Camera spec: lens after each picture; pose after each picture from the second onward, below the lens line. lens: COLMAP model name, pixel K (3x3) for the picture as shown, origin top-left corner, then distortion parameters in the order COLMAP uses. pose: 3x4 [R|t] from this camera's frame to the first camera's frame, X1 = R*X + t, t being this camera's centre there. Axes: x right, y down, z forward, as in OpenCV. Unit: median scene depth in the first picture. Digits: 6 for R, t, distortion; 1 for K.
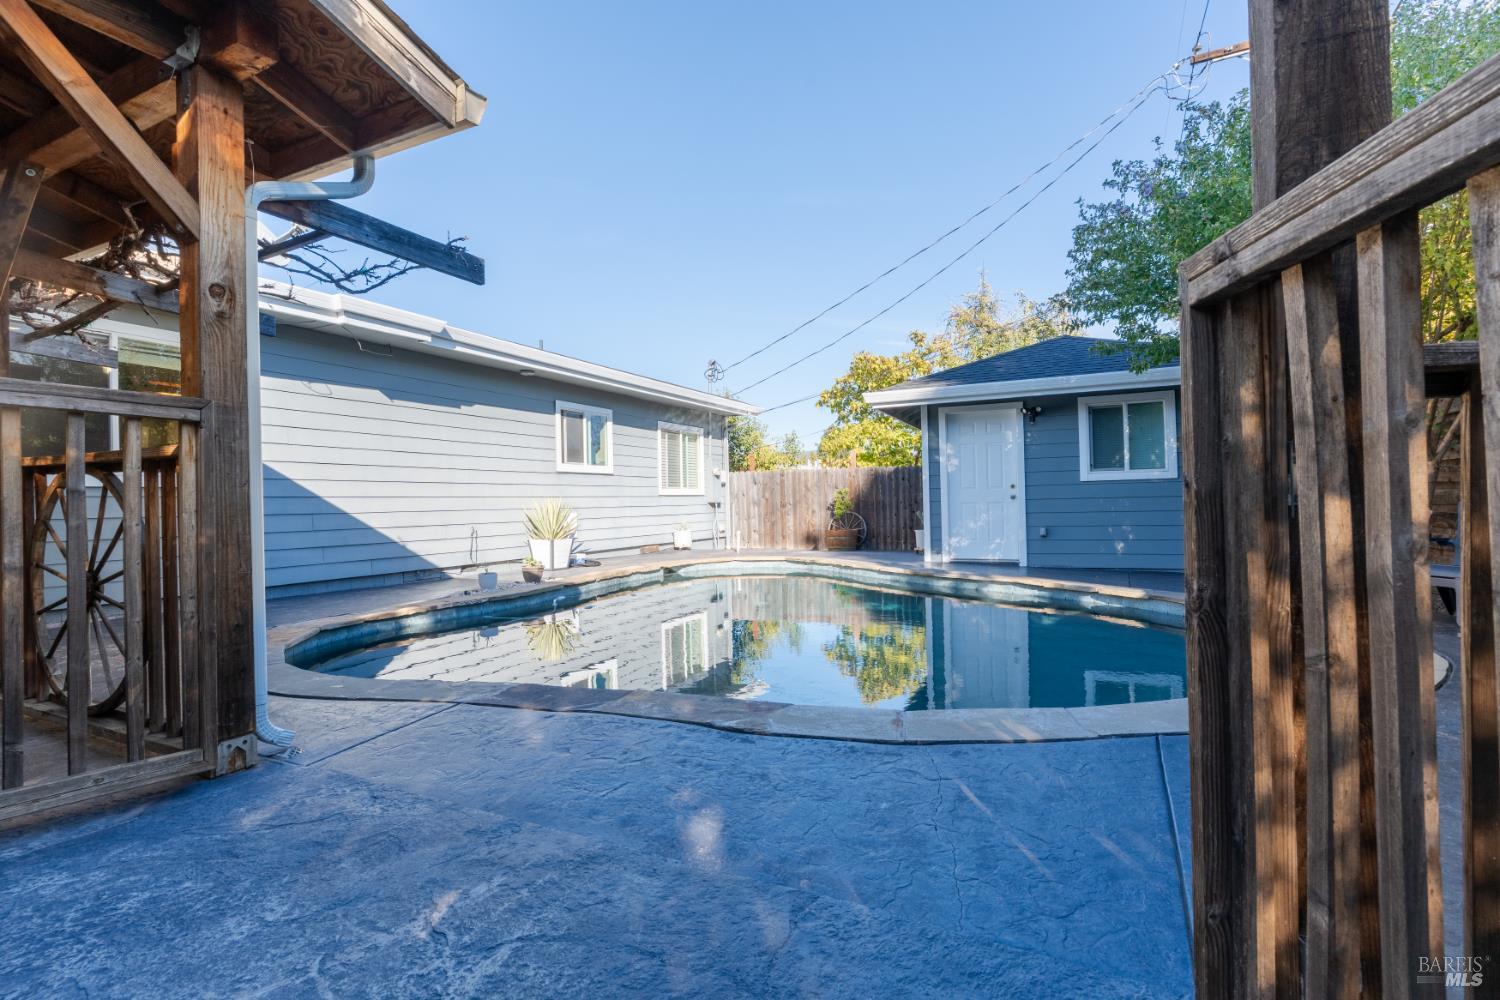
lens RADIAL K [[705.6, 0, 750.0], [0, 705.6, 500.0], [0, 0, 1]] dist [0.002663, 0.000059]
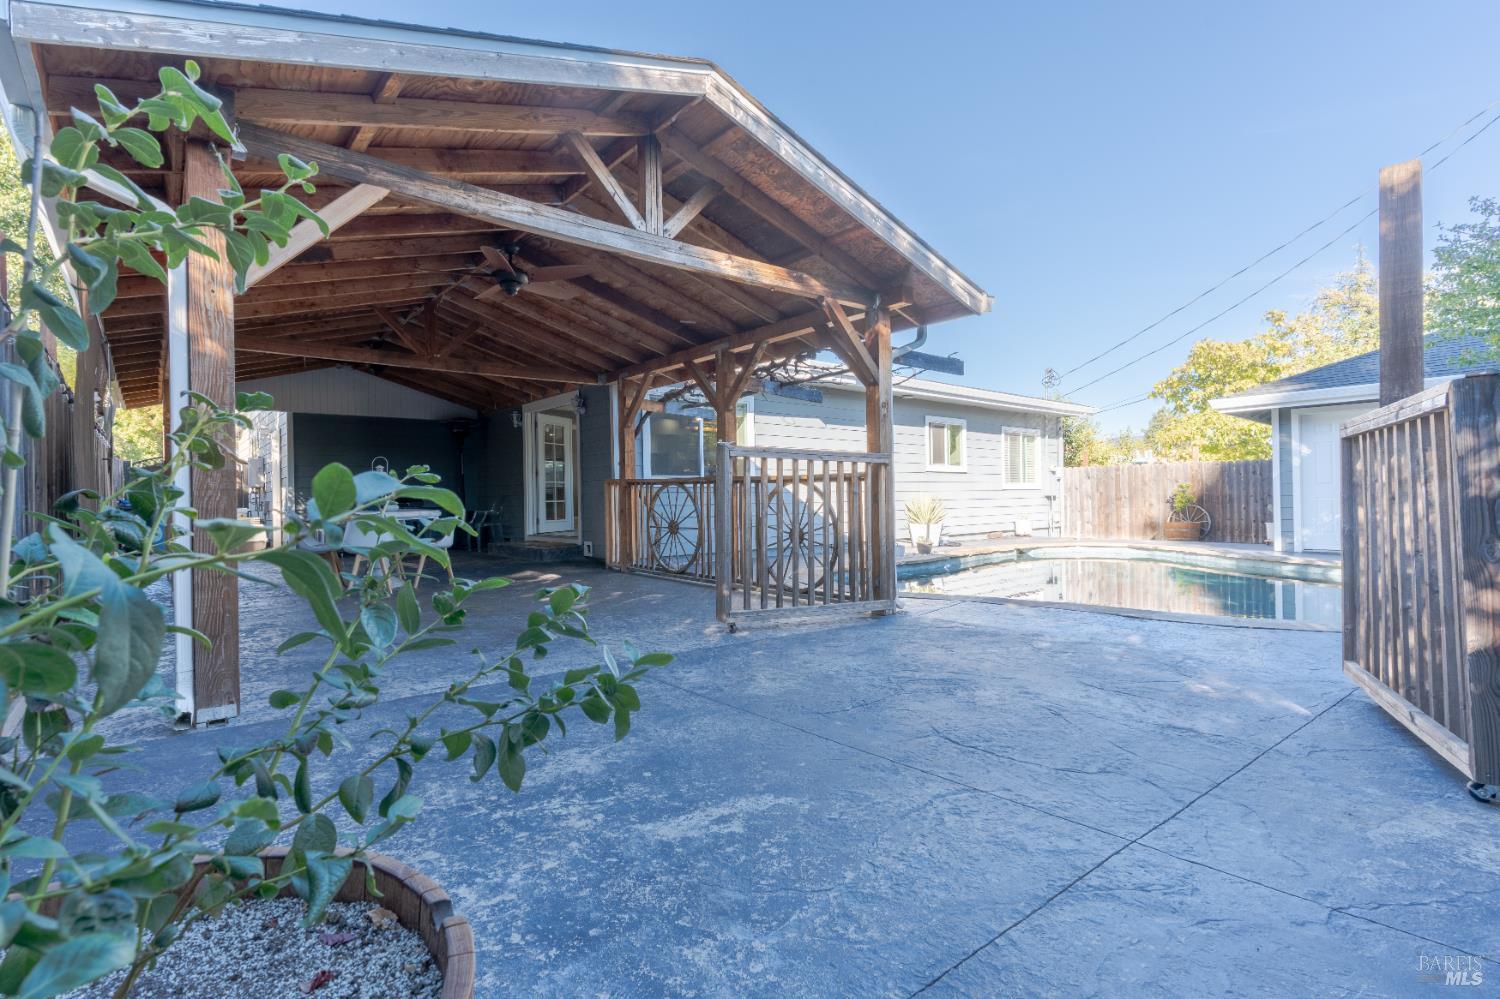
lens RADIAL K [[710.5, 0, 747.1], [0, 710.5, 495.1], [0, 0, 1]] dist [0.000631, -0.001094]
pose [[0.916490, 0.002452, -0.400050, -0.050650], [-0.000680, 0.999989, 0.004572, -0.002581], [0.400057, -0.003919, 0.916482, -0.279347]]
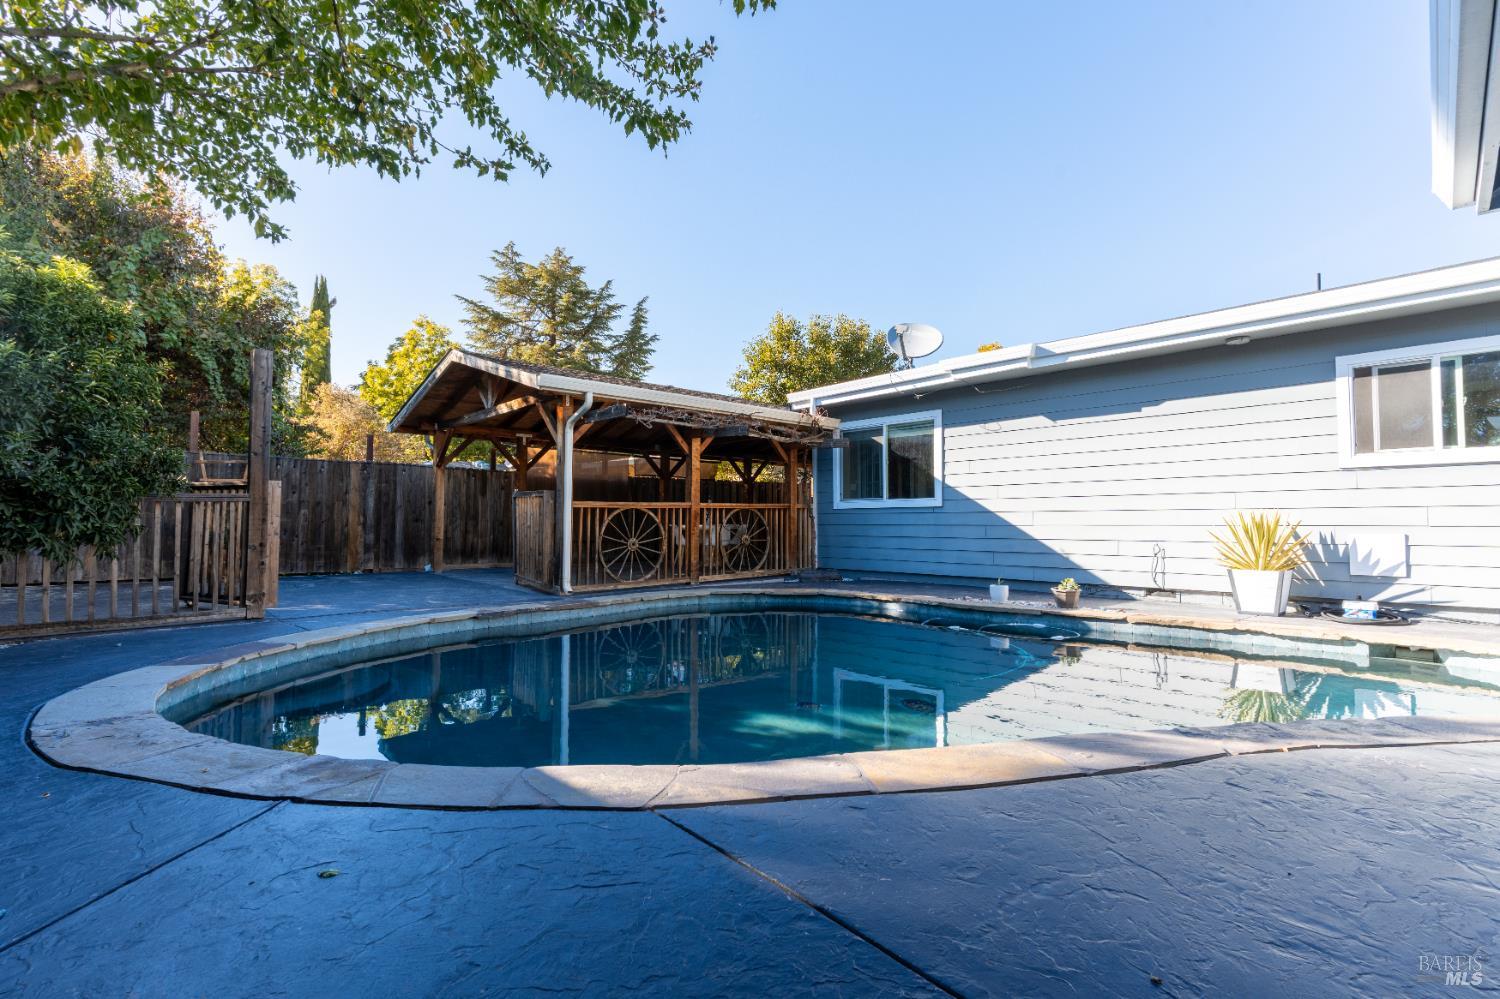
lens RADIAL K [[710.5, 0, 747.1], [0, 710.5, 495.1], [0, 0, 1]] dist [0.000631, -0.001094]
pose [[-0.354577, -0.024720, -0.934700, 0.468071], [0.004227, 0.999598, -0.028040, -0.000387], [0.935017, -0.013894, -0.354330, 0.656690]]
